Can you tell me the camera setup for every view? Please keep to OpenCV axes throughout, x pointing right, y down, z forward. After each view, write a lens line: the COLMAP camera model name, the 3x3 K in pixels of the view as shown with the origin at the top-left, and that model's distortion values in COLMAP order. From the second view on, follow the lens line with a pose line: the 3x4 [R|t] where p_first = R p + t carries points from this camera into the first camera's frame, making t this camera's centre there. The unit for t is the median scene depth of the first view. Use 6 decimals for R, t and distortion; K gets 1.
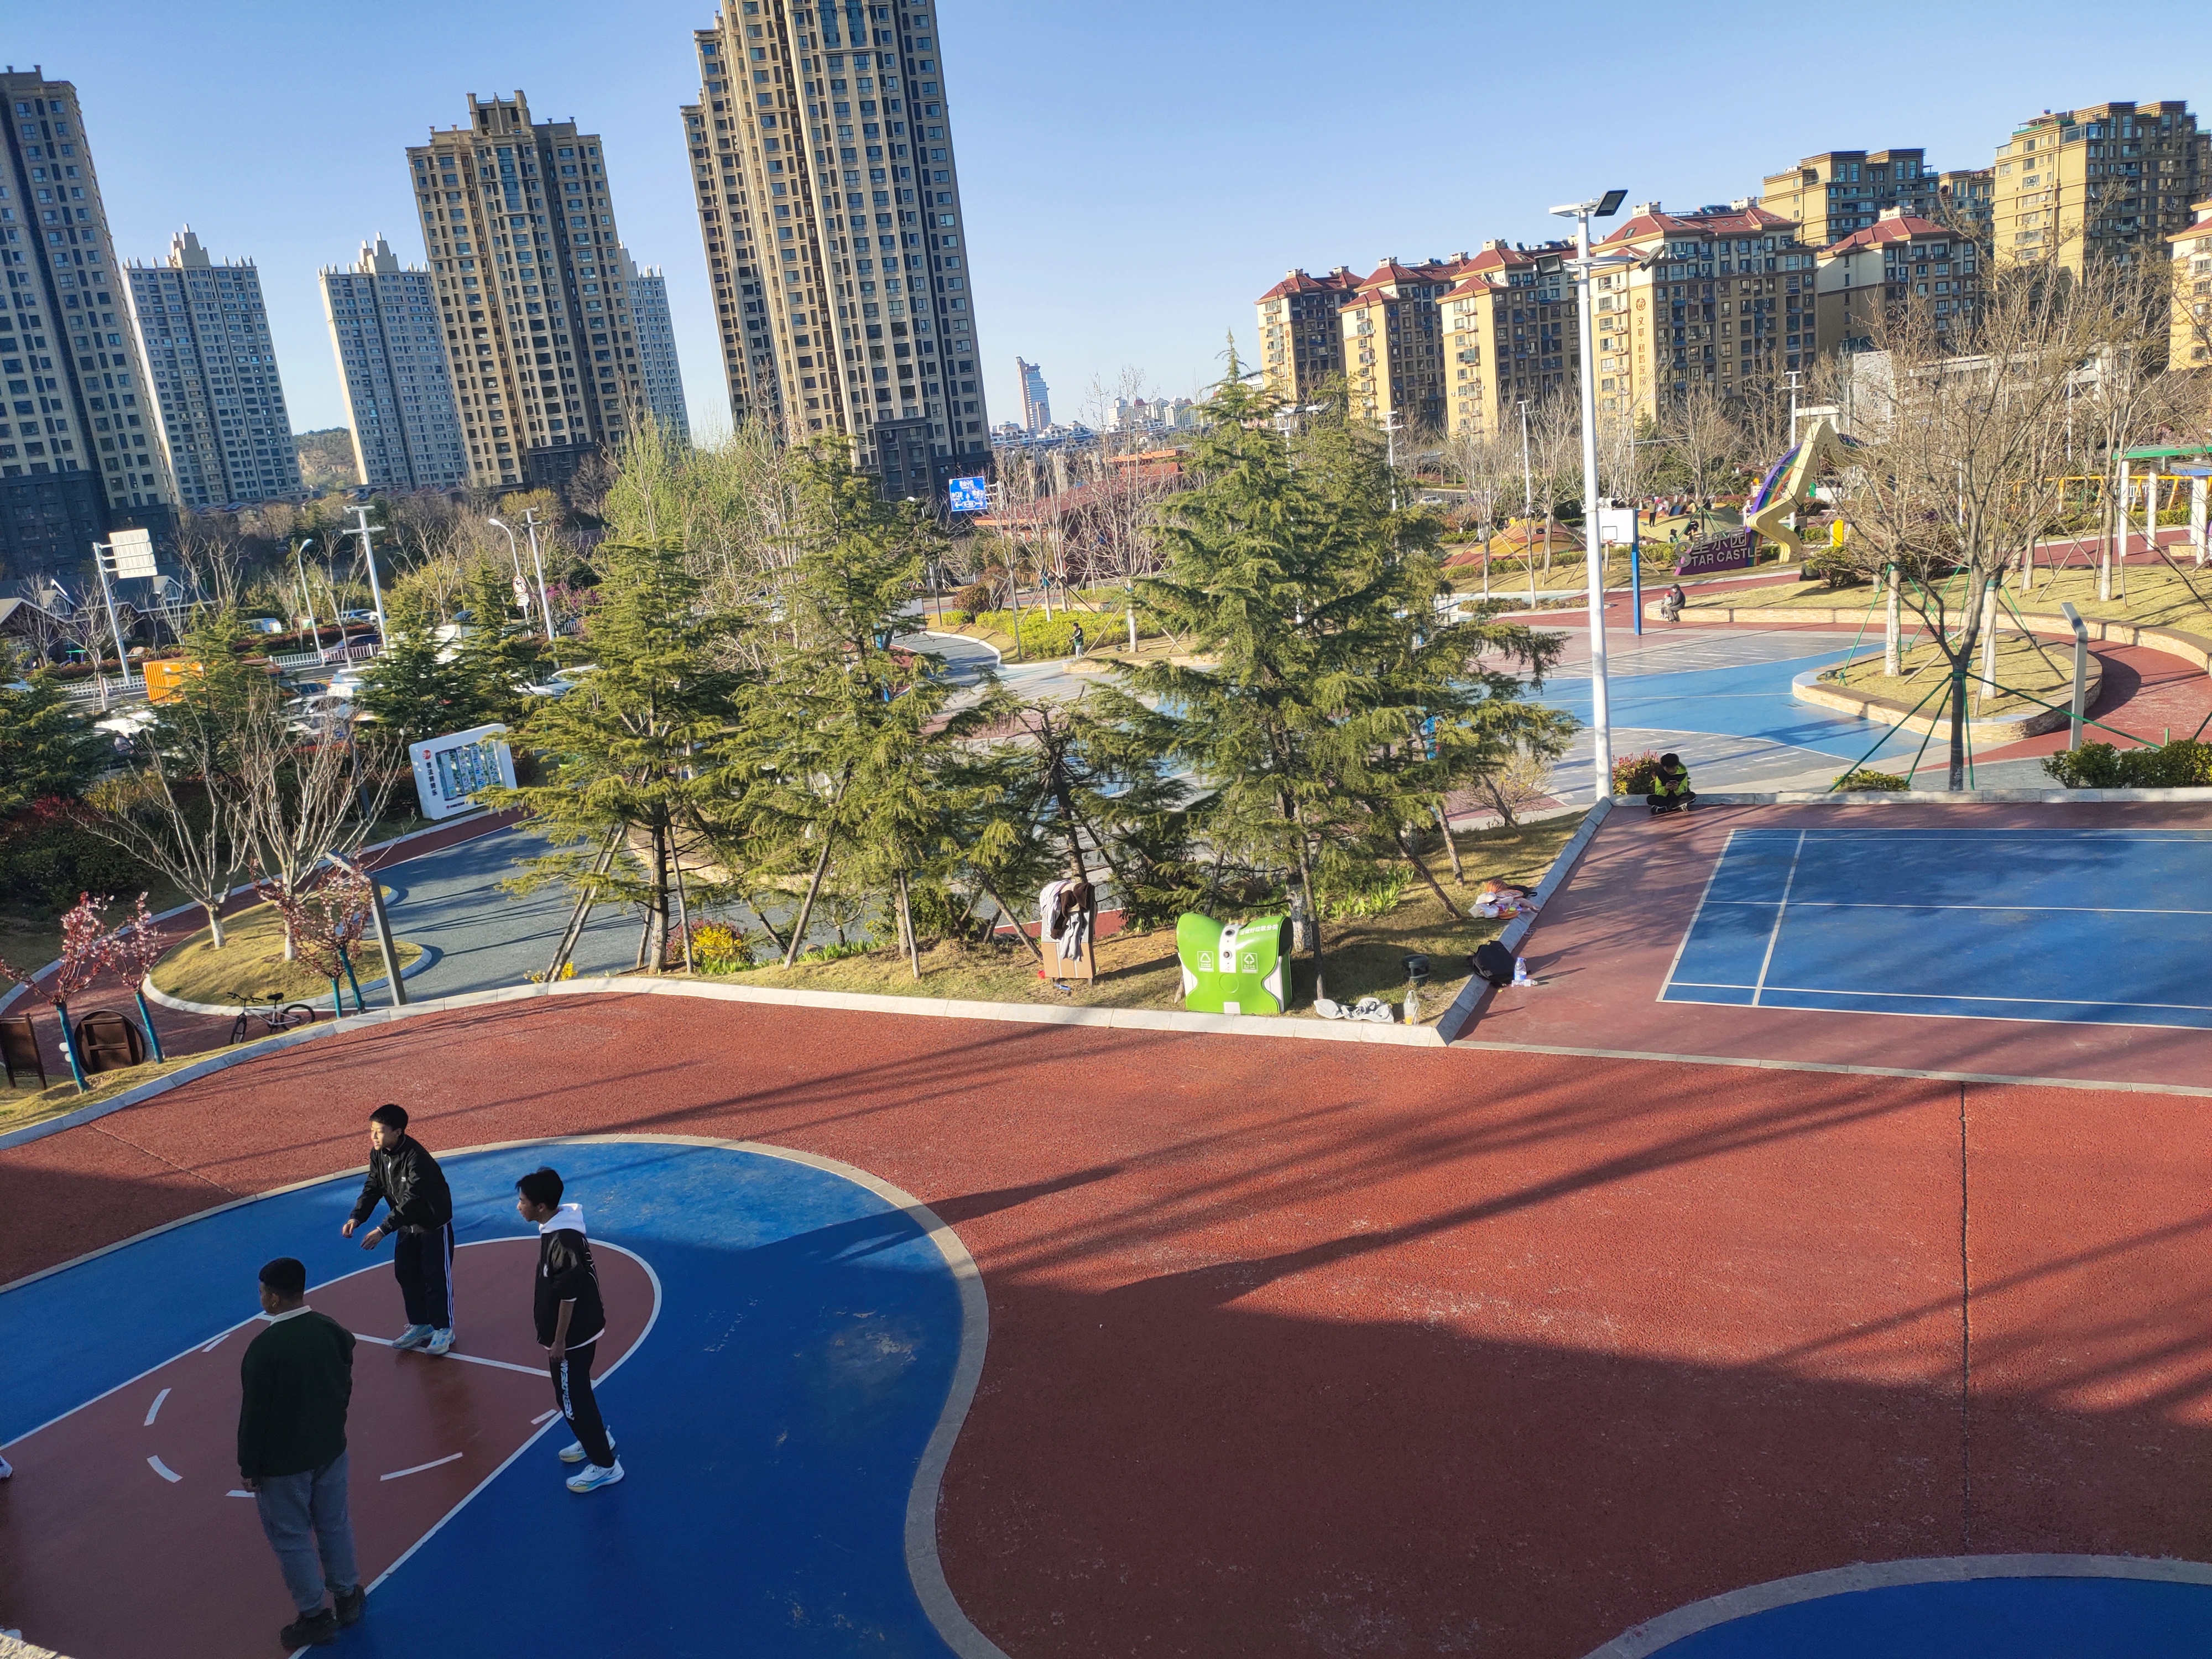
lens RADIAL K [[1605.2, 0, 1104.7], [0, 1605.2, 824.4], [0, 0, 1]] dist [0.009286, 0.000690]
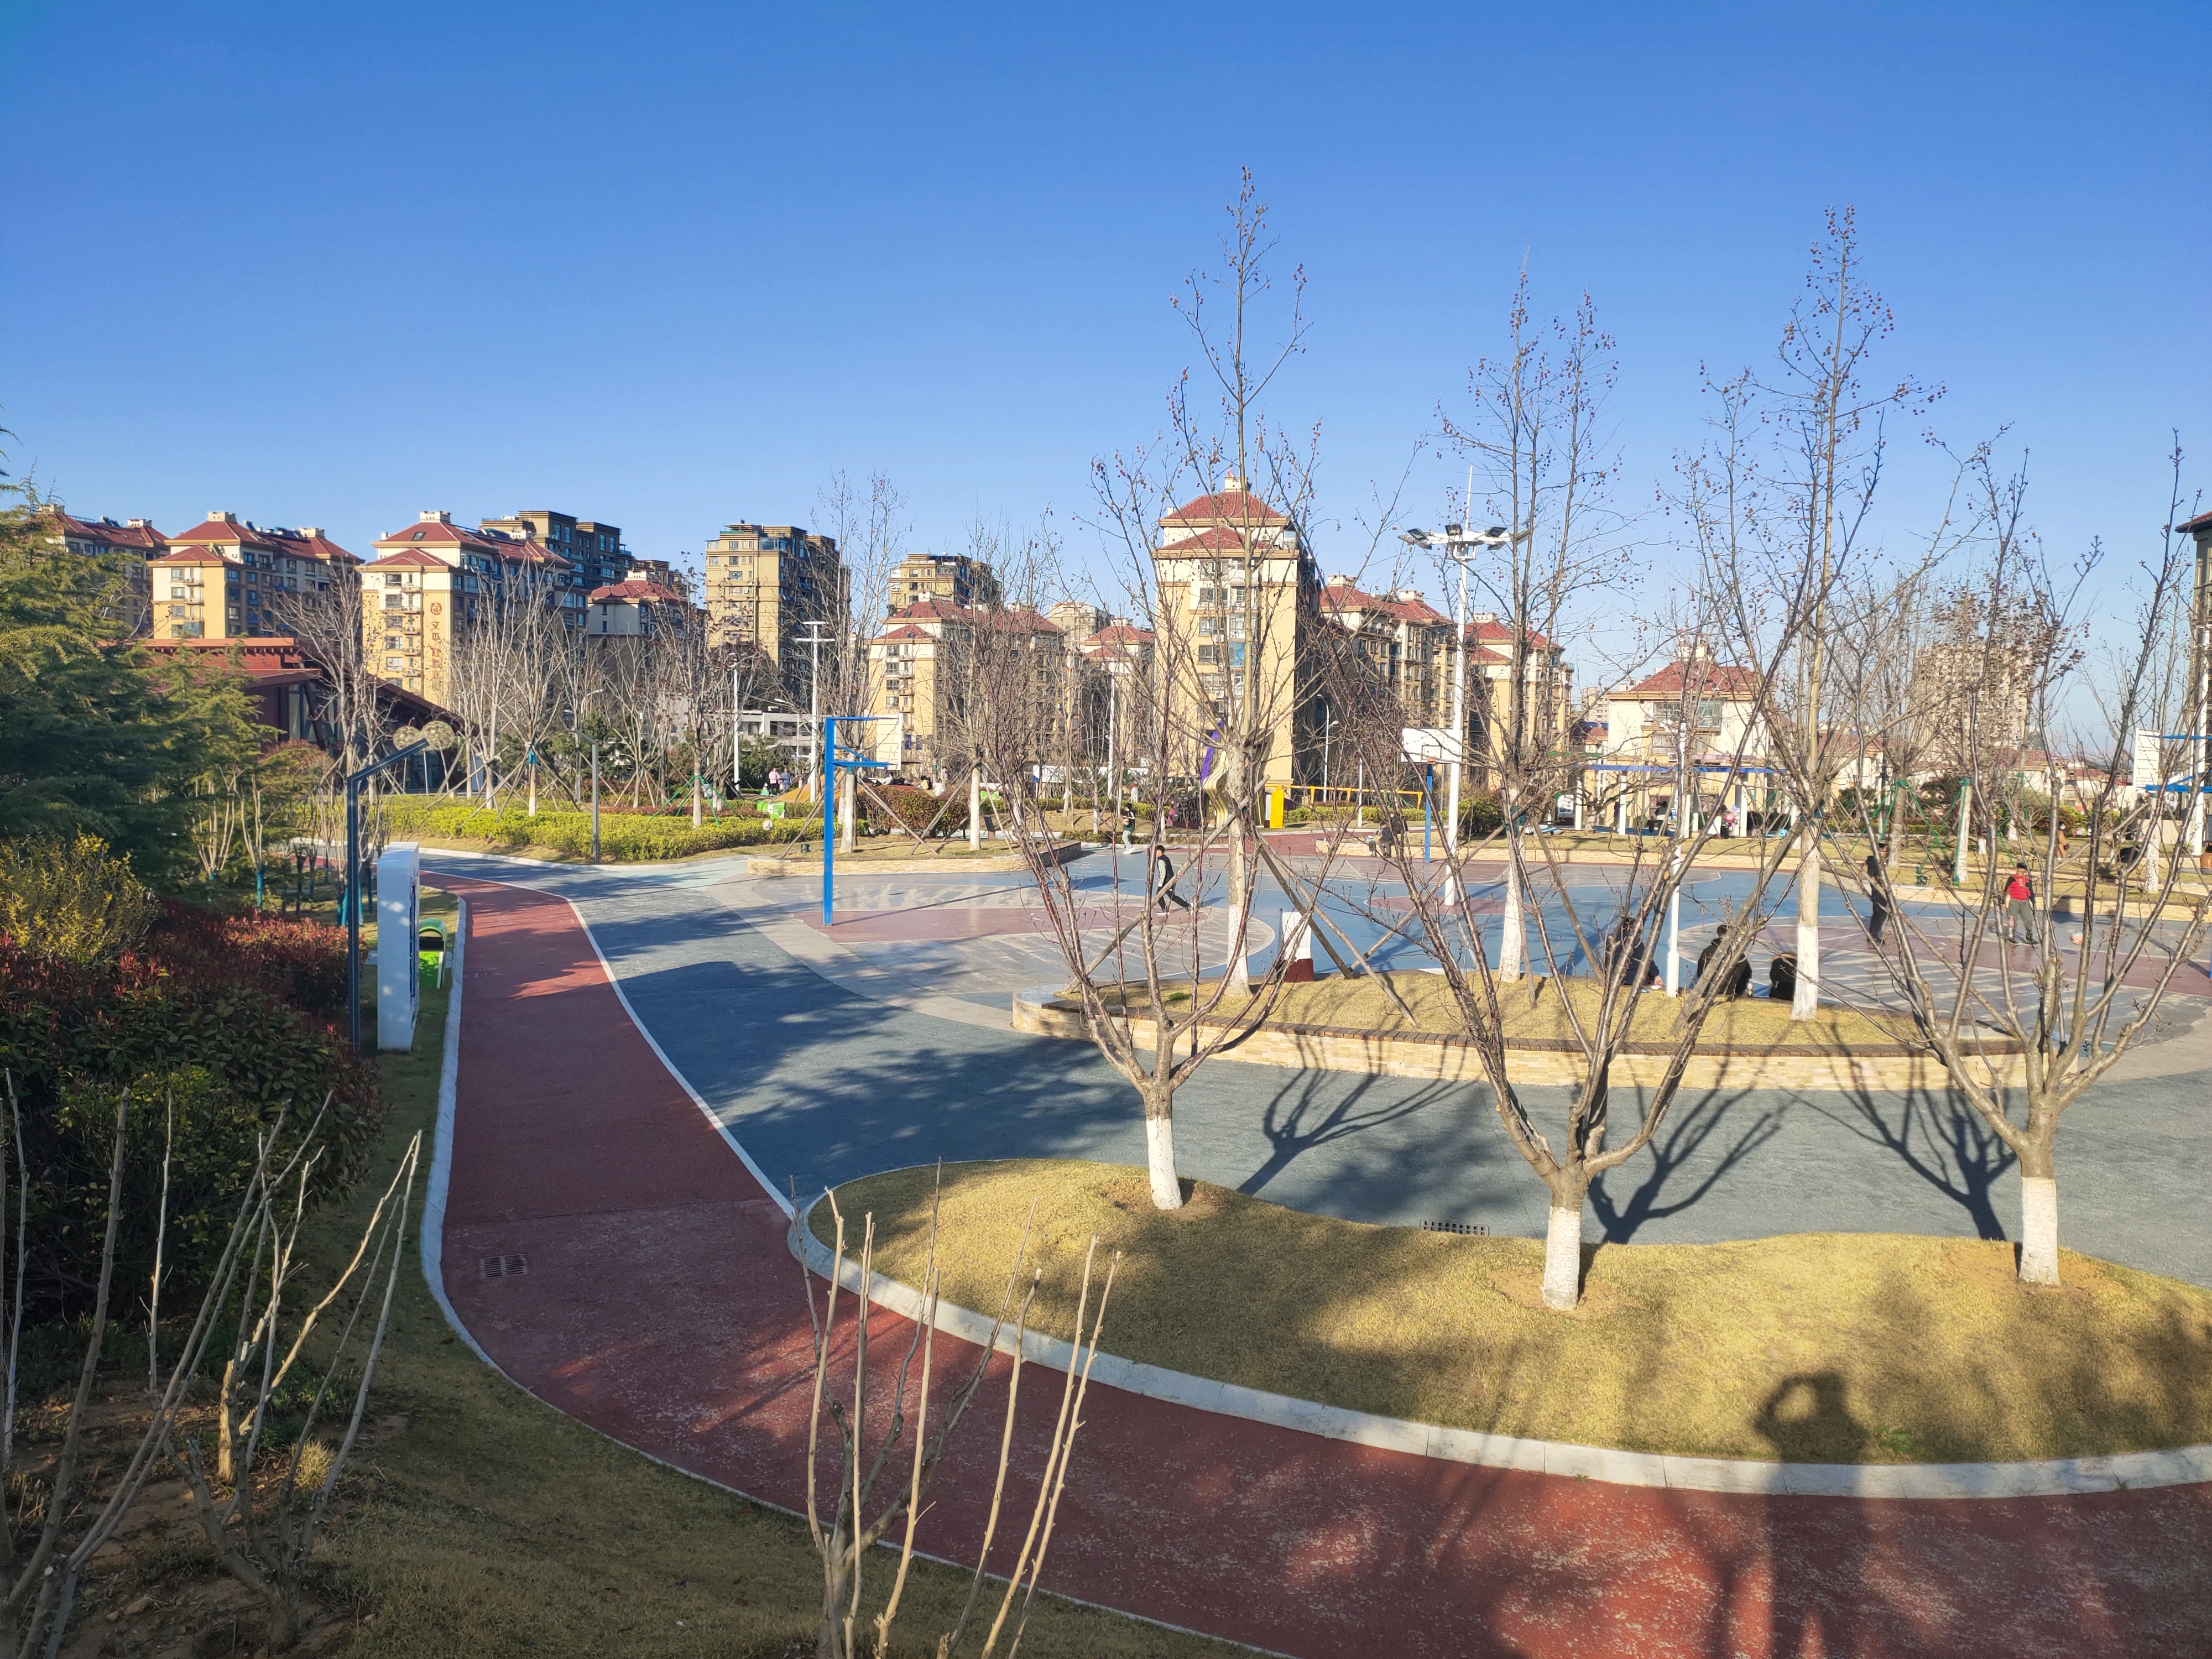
lens RADIAL K [[1605.2, 0, 1110.1], [0, 1605.2, 827.1], [0, 0, 1]] dist [0.009286, 0.000690]
pose [[0.658785, 0.090985, 0.746809, -0.091812], [0.068743, 0.981228, -0.180185, 0.003847], [-0.749184, 0.170041, 0.640164, 0.094319]]
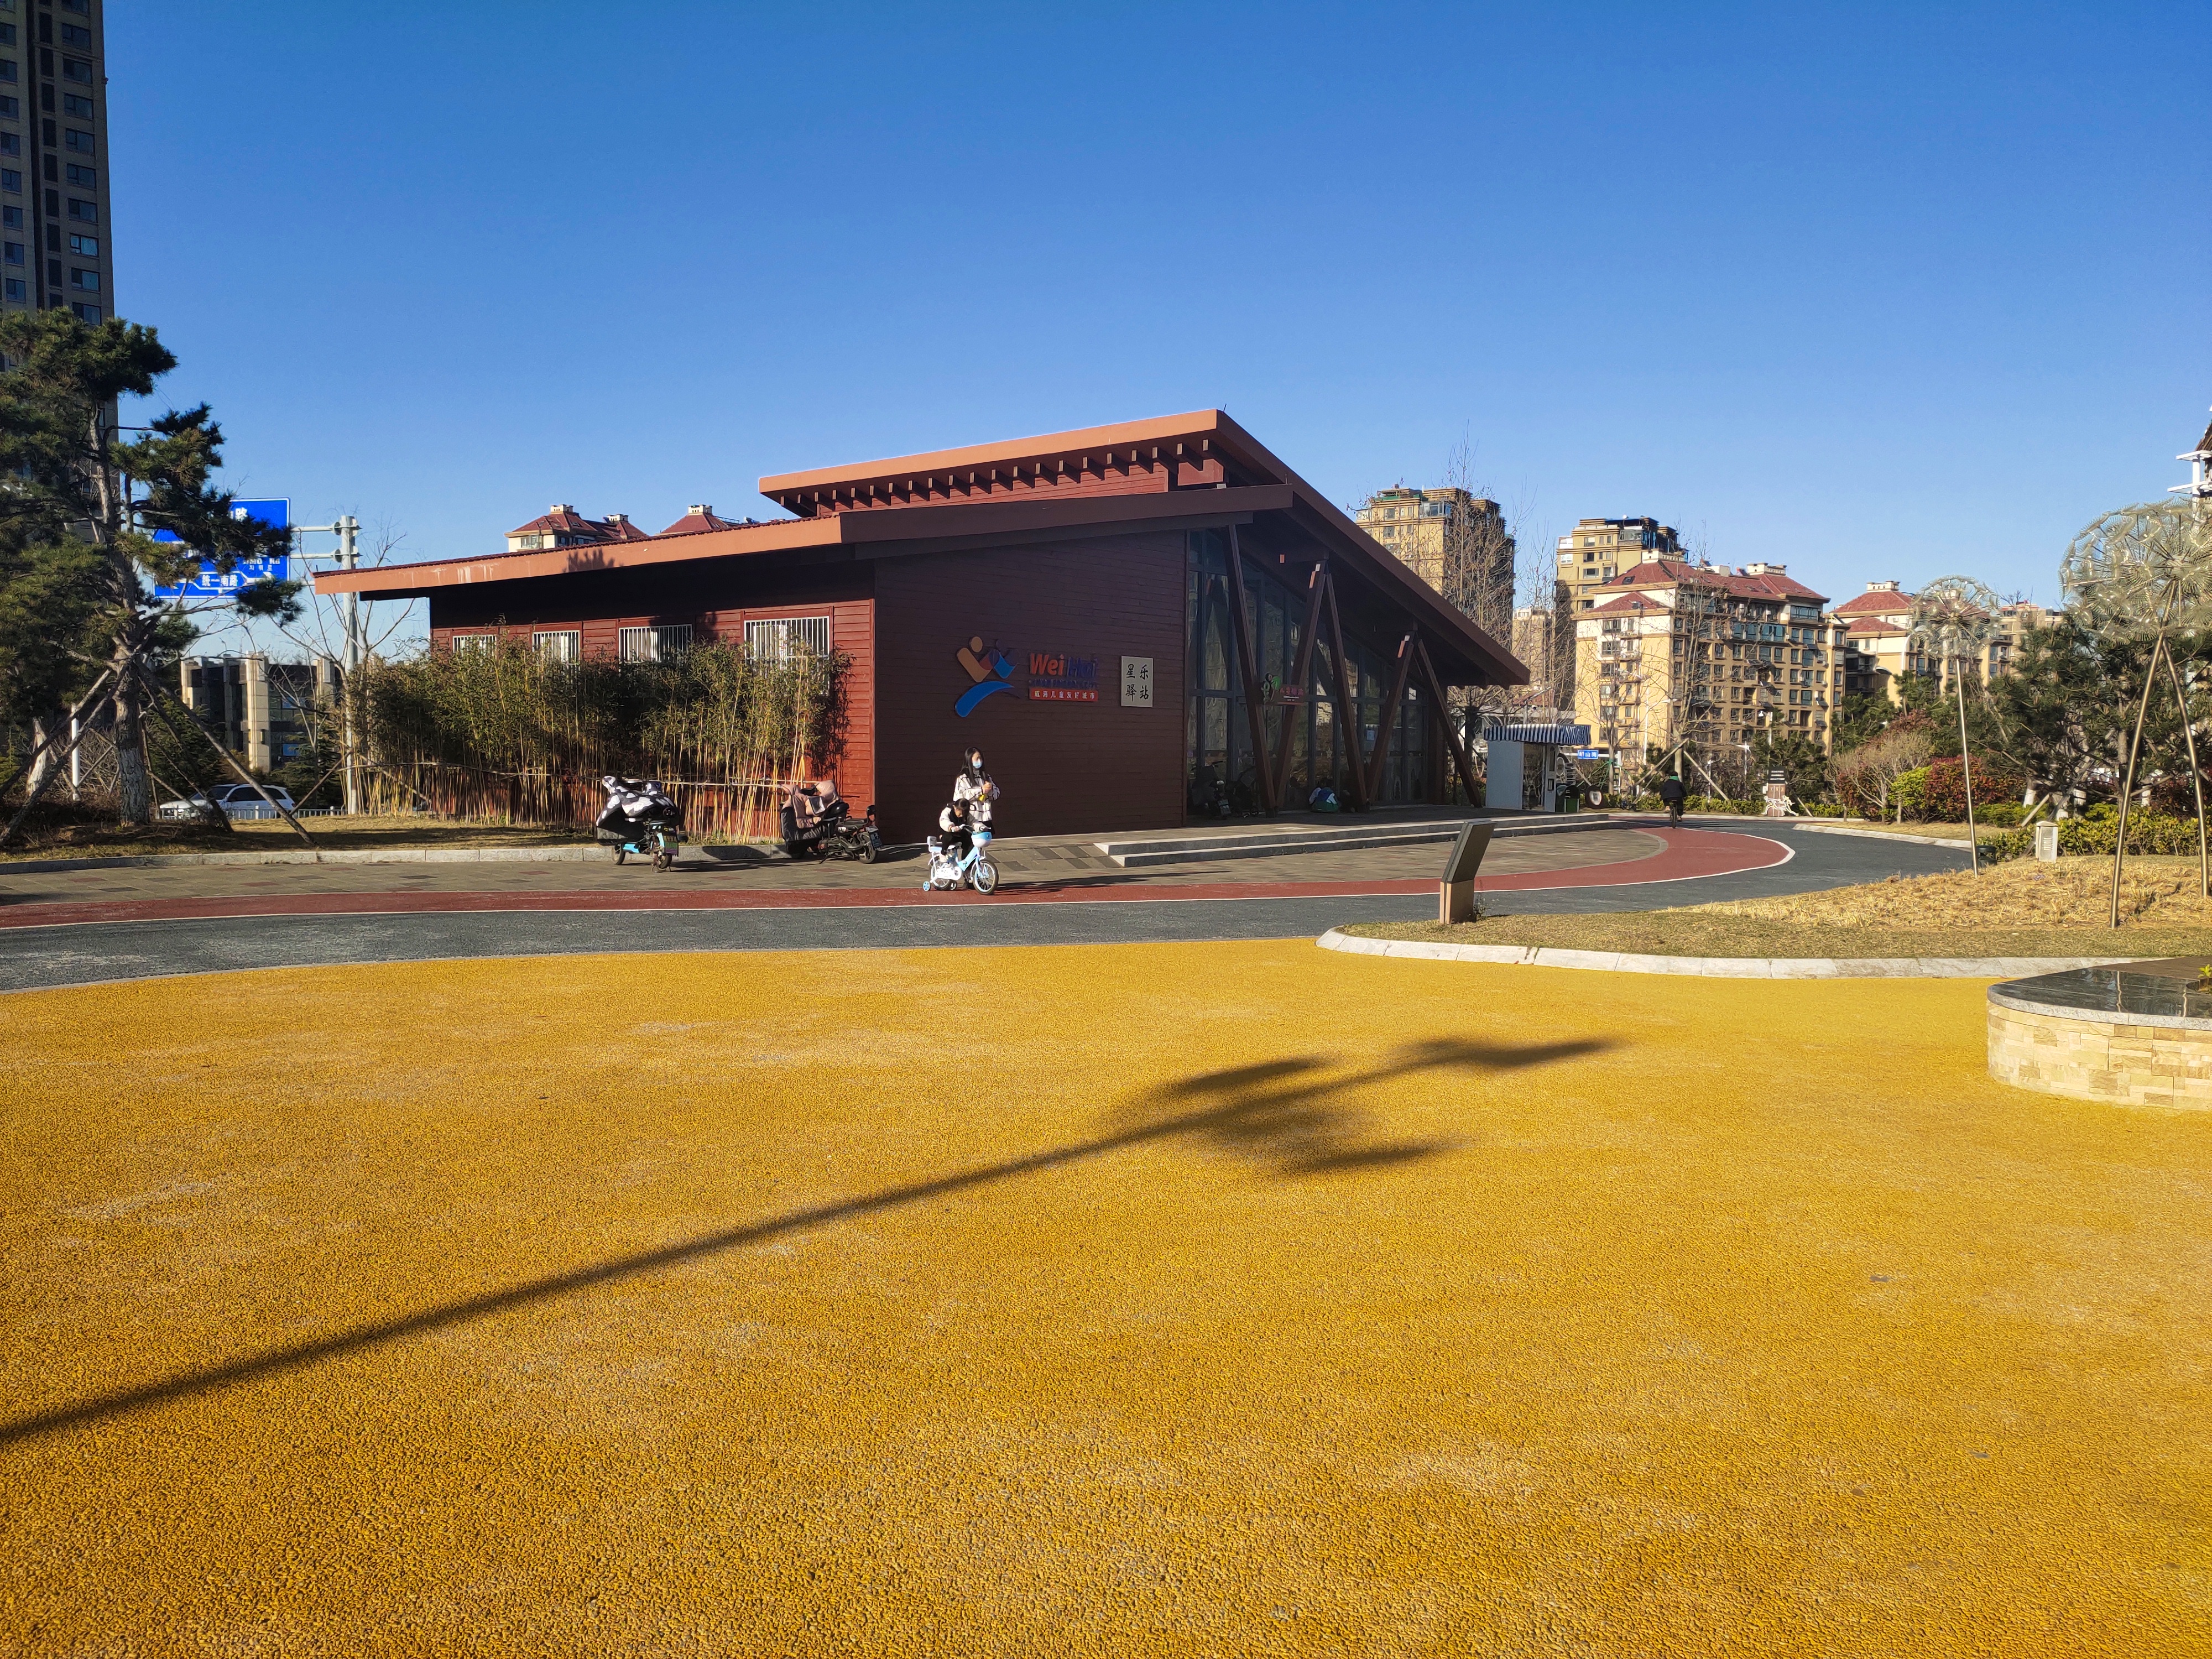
lens RADIAL K [[1605.2, 0, 1106.5], [0, 1605.2, 836.6], [0, 0, 1]] dist [0.009286, 0.000690]
pose [[0.865909, 0.099831, 0.490138, -0.034909], [-0.005130, 0.981602, -0.190869, -0.040593], [-0.500175, 0.162761, 0.850490, 0.288335]]
